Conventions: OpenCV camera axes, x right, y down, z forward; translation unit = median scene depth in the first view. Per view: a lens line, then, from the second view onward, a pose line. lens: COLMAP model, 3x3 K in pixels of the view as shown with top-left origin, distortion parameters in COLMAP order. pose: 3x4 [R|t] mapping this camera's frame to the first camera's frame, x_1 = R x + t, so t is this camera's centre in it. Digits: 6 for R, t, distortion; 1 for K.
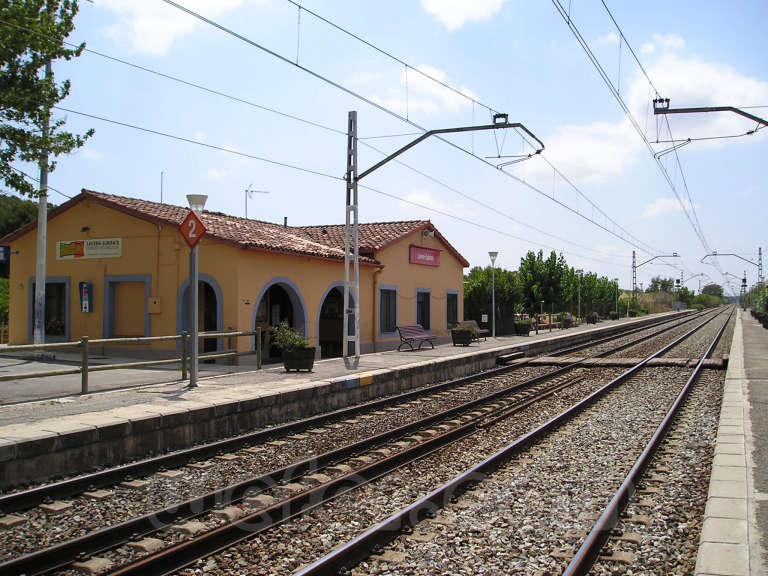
lens RADIAL K [[804.3, 0, 384.8], [0, 804.3, 292.1], [0, 0, 1]] dist [-0.108856, 0.000000]
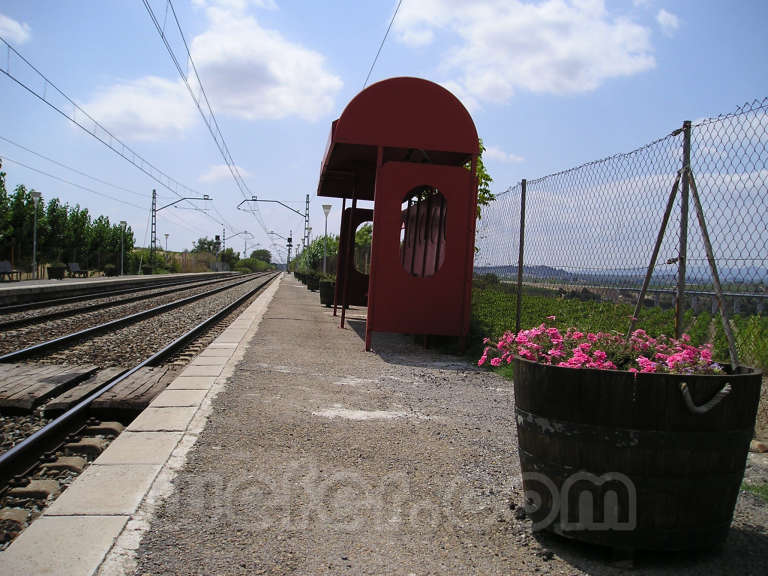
lens RADIAL K [[804.3, 0, 385.1], [0, 804.3, 288.0], [0, 0, 1]] dist [-0.108856, 0.000000]
pose [[0.854712, 0.019911, 0.518721, 0.390179], [-0.041017, 0.998730, 0.029247, 0.045135], [-0.517480, -0.046274, 0.854443, 0.807921]]
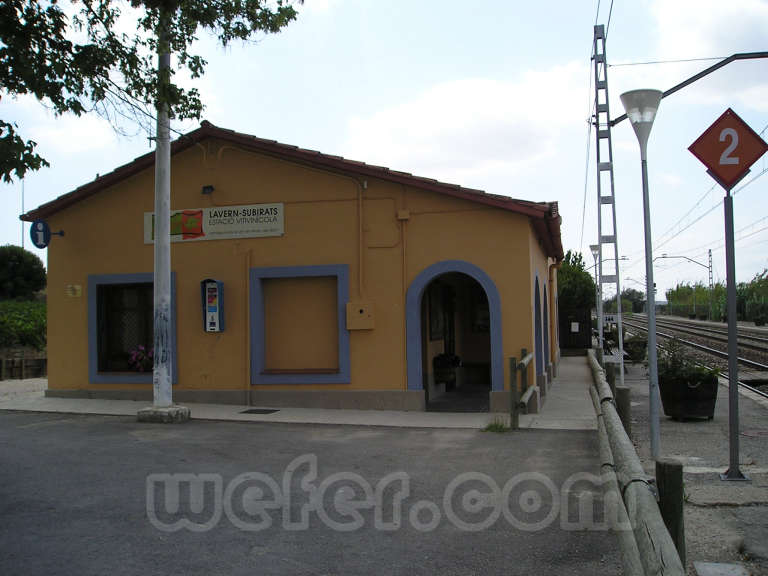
lens RADIAL K [[804.3, 0, 396.2], [0, 804.3, 289.2], [0, 0, 1]] dist [-0.108856, 0.000000]
pose [[0.978628, -0.016062, 0.205010, -0.369615], [0.020037, 0.999649, -0.017329, 0.007141], [-0.204659, 0.021066, 0.978607, 0.402650]]
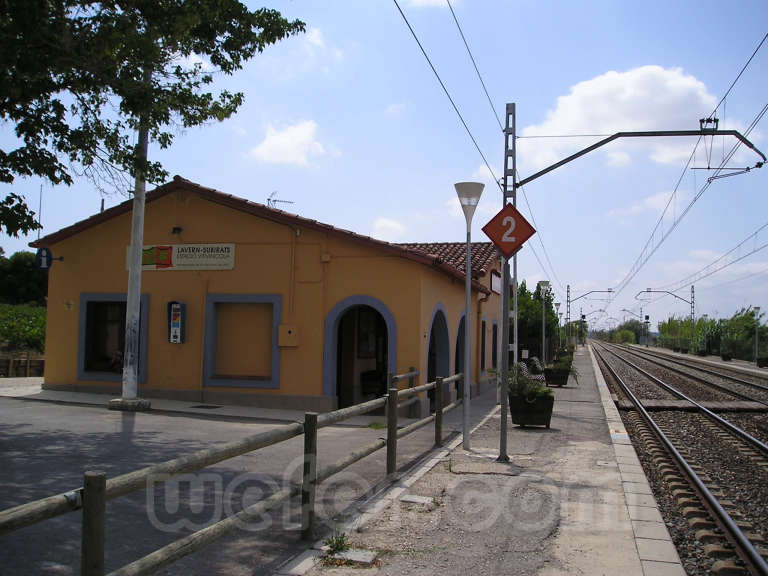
lens RADIAL K [[804.3, 0, 399.7], [0, 804.3, 293.0], [0, 0, 1]] dist [-0.108856, 0.000000]
pose [[0.980390, 0.030073, 0.194757, -0.322489], [-0.023033, 0.999000, -0.038309, 0.002743], [-0.195714, 0.033072, 0.980103, 0.237522]]
